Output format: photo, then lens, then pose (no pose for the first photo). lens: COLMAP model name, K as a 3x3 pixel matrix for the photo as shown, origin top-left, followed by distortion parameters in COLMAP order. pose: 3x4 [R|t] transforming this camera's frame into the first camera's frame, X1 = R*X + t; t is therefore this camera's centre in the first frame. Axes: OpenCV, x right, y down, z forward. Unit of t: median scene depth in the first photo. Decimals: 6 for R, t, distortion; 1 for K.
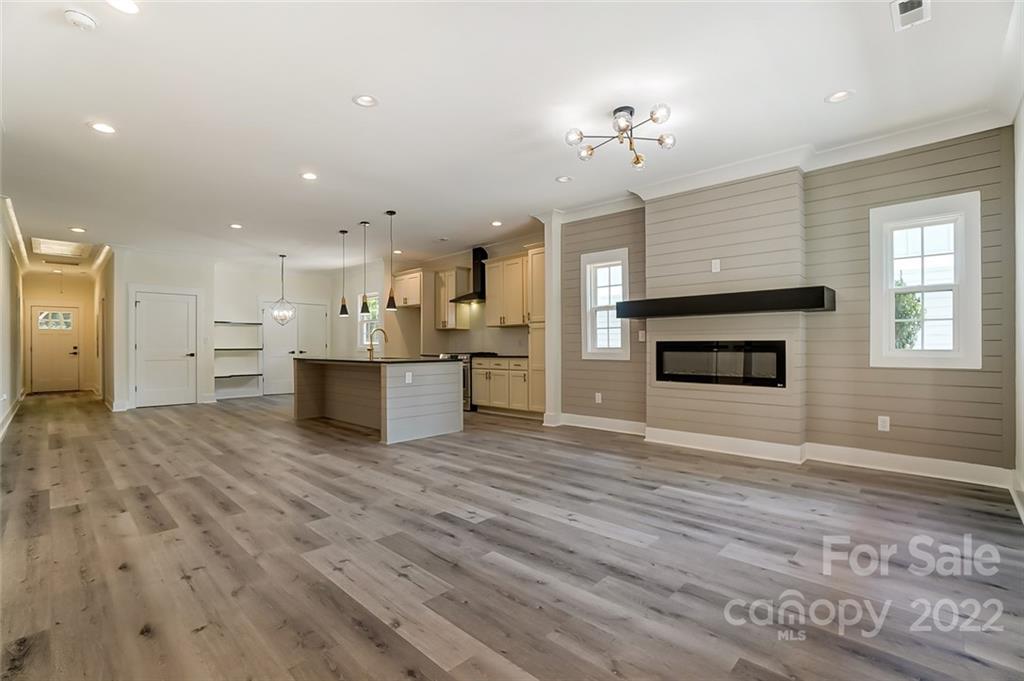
lens RADIAL K [[460.3, 0, 513.3], [0, 460.3, 346.0], [0, 0, 1]] dist [-0.043594, 0.000585]
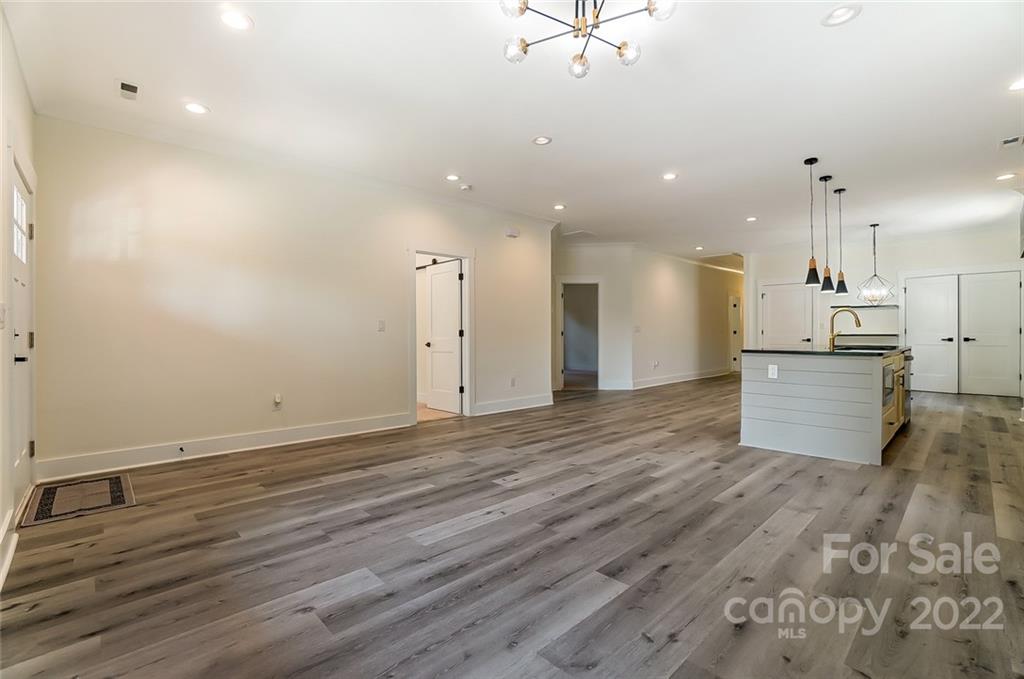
lens RADIAL K [[459.8, 0, 508.6], [0, 459.8, 337.3], [0, 0, 1]] dist [-0.071769, 0.026963]
pose [[-0.052965, 0.012236, -0.998521, 0.576326], [0.001324, 0.999925, 0.012183, -0.000652], [0.998595, -0.000676, -0.052977, 0.582830]]
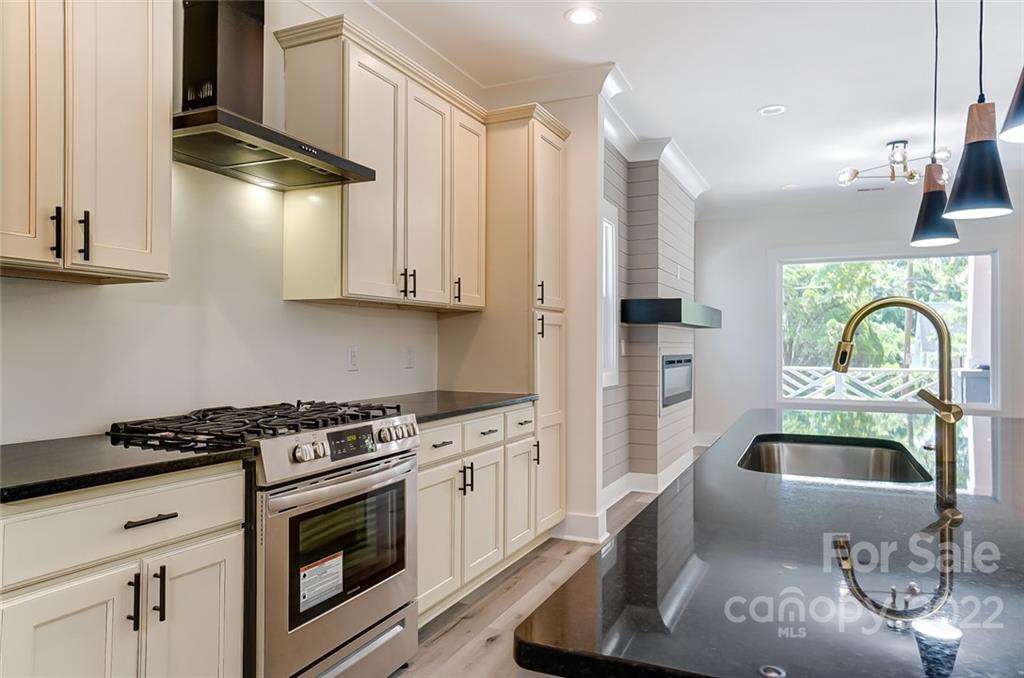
lens RADIAL K [[670.3, 0, 512.0], [0, 670.3, 339.0], [0, 0, 1]] dist [0.021101, 0.000047]
pose [[-0.321117, 0.011961, 0.946964, -0.612287], [-0.000163, 0.999920, -0.012686, -0.021836], [-0.947040, -0.004228, -0.321089, 1.501534]]
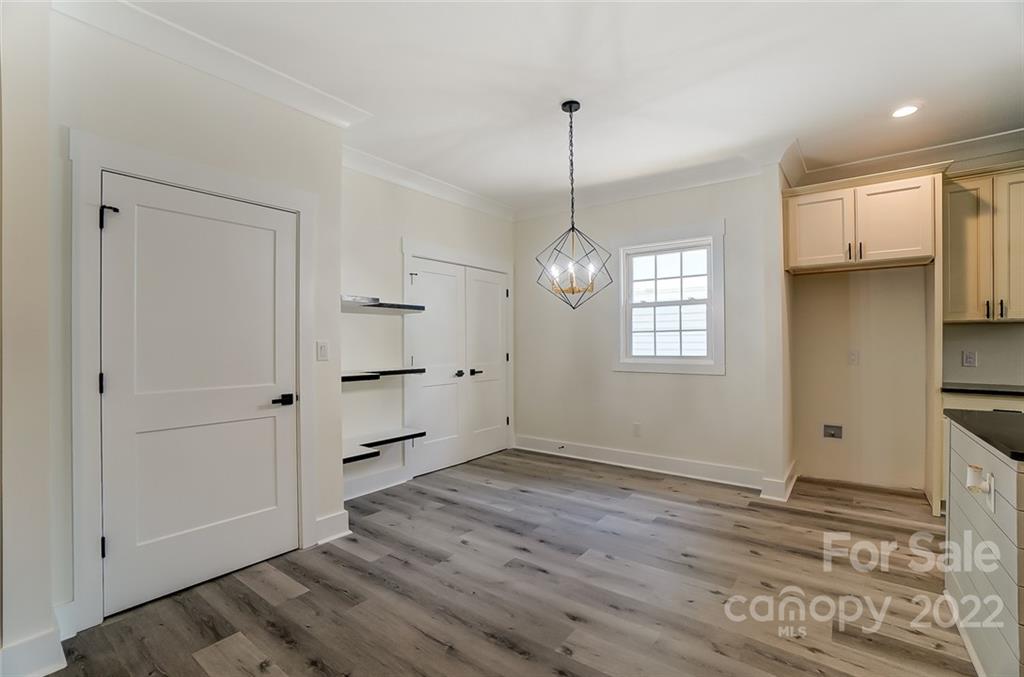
lens RADIAL K [[454.2, 0, 506.7], [0, 454.2, 343.9], [0, 0, 1]] dist [-0.068264, 0.024468]
pose [[0.994538, -0.001876, 0.104360, -0.957281], [0.001987, 0.999998, -0.000962, -0.029685], [-0.104358, 0.001164, 0.994539, 1.084922]]
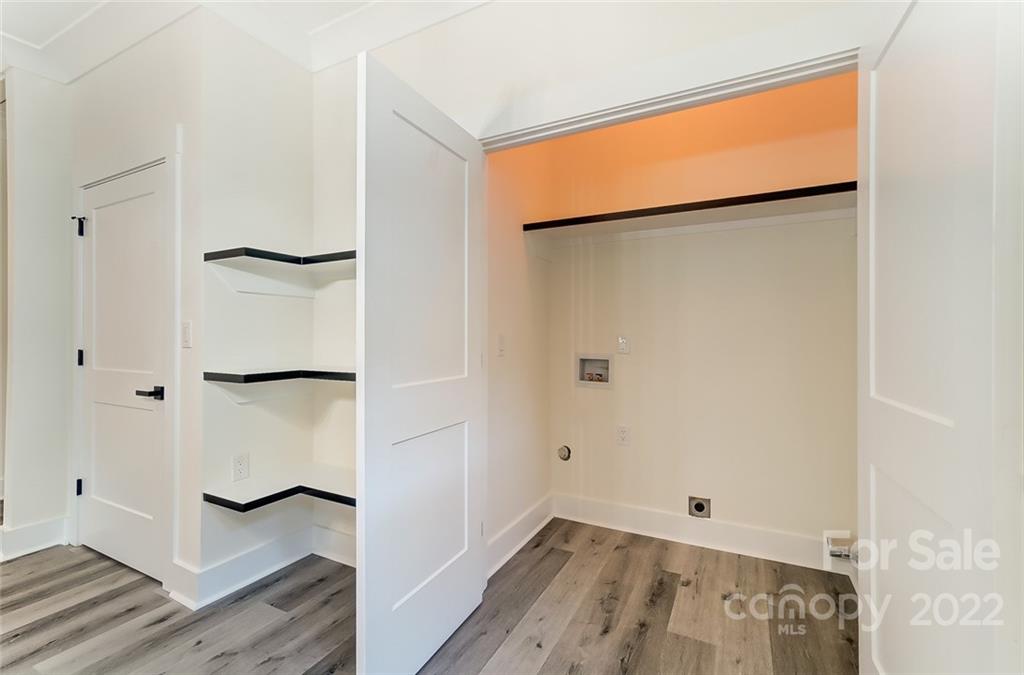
lens RADIAL K [[451.4, 0, 510.1], [0, 451.4, 341.1], [0, 0, 1]] dist [-0.069598, 0.025415]
pose [[0.291428, 0.001088, -0.956592, -0.676092], [0.002517, 0.999995, 0.001904, -0.015849], [0.956589, -0.002963, 0.291424, 1.808592]]
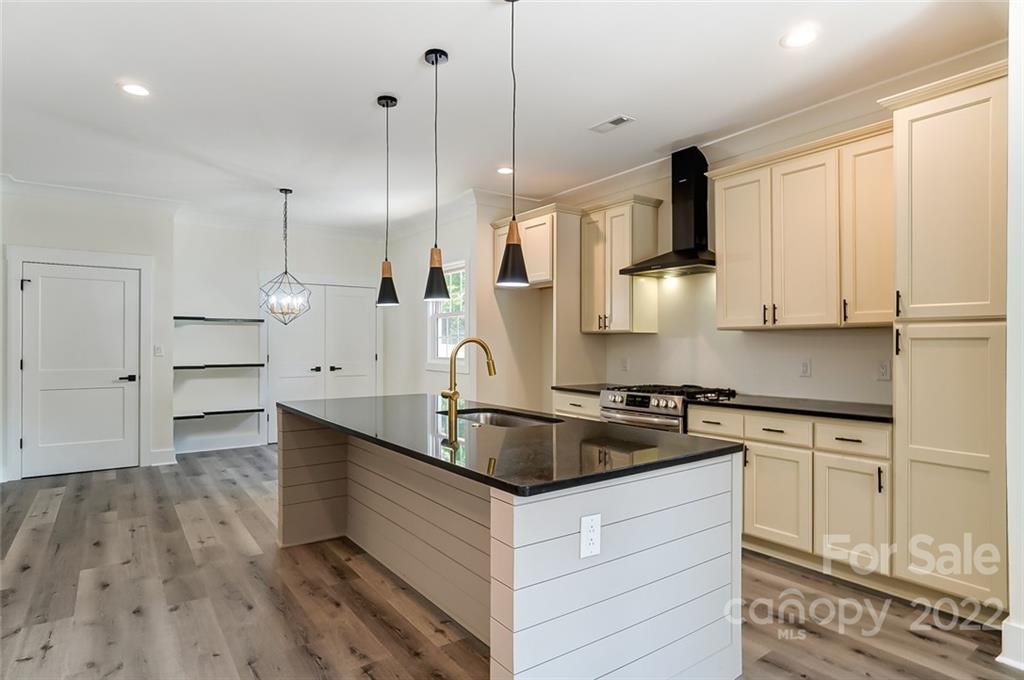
lens RADIAL K [[562.3, 0, 515.0], [0, 562.3, 342.1], [0, 0, 1]] dist [-0.020430, 0.001946]
pose [[0.983195, 0.005310, -0.182483, -0.212783], [-0.005714, 0.999982, -0.001691, -0.041294], [0.182471, 0.002705, 0.983208, 0.674836]]
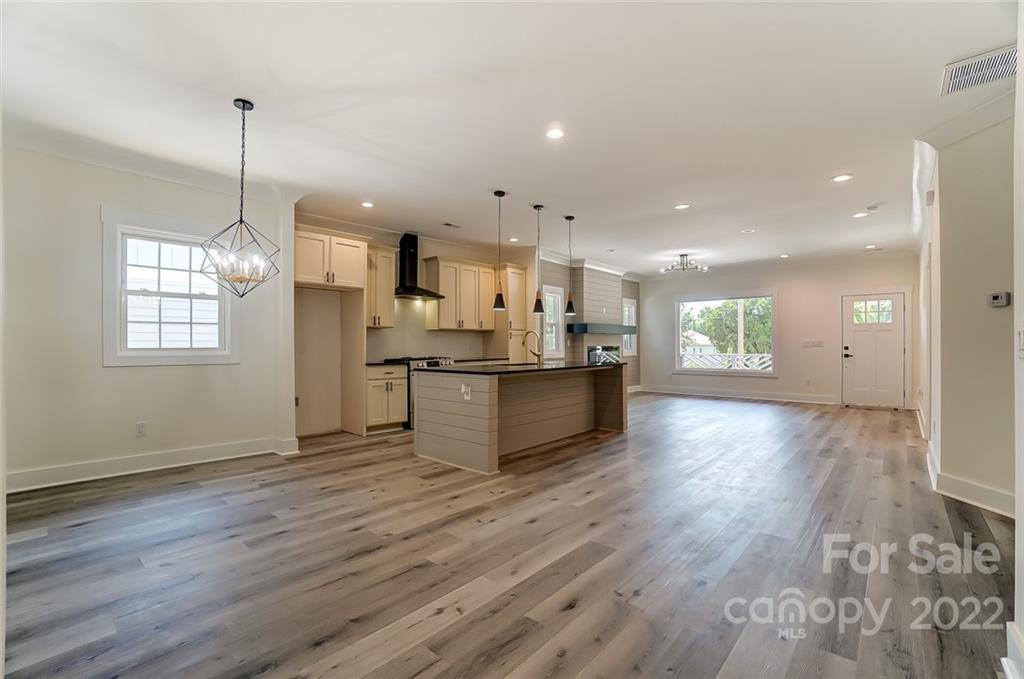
lens RADIAL K [[451.4, 0, 510.1], [0, 451.4, 343.1], [0, 0, 1]] dist [-0.069598, 0.025415]
pose [[-0.032128, 0.008572, 0.999447, -1.390478], [0.003520, 0.999958, -0.008463, -0.007915], [-0.999478, 0.003246, -0.032157, 1.294990]]
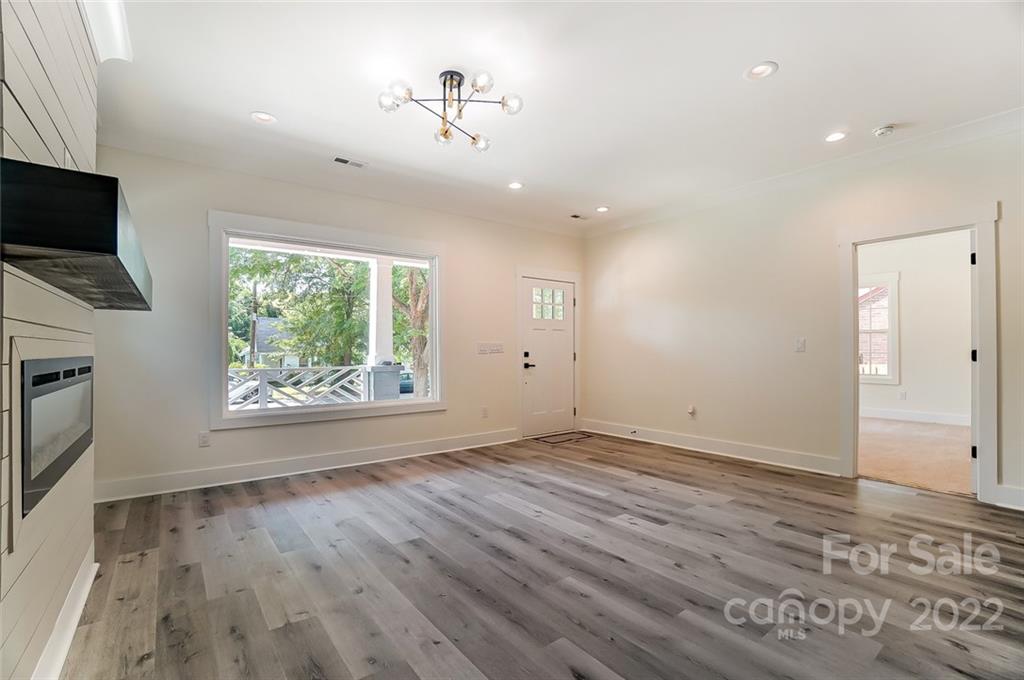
lens RADIAL K [[455.6, 0, 515.2], [0, 455.6, 343.8], [0, 0, 1]] dist [-0.062940, 0.016769]
pose [[-0.989767, 0.009114, 0.142404, 0.012330], [0.007817, 0.999923, -0.009669, -0.013949], [-0.142481, -0.008457, -0.989761, 1.131204]]
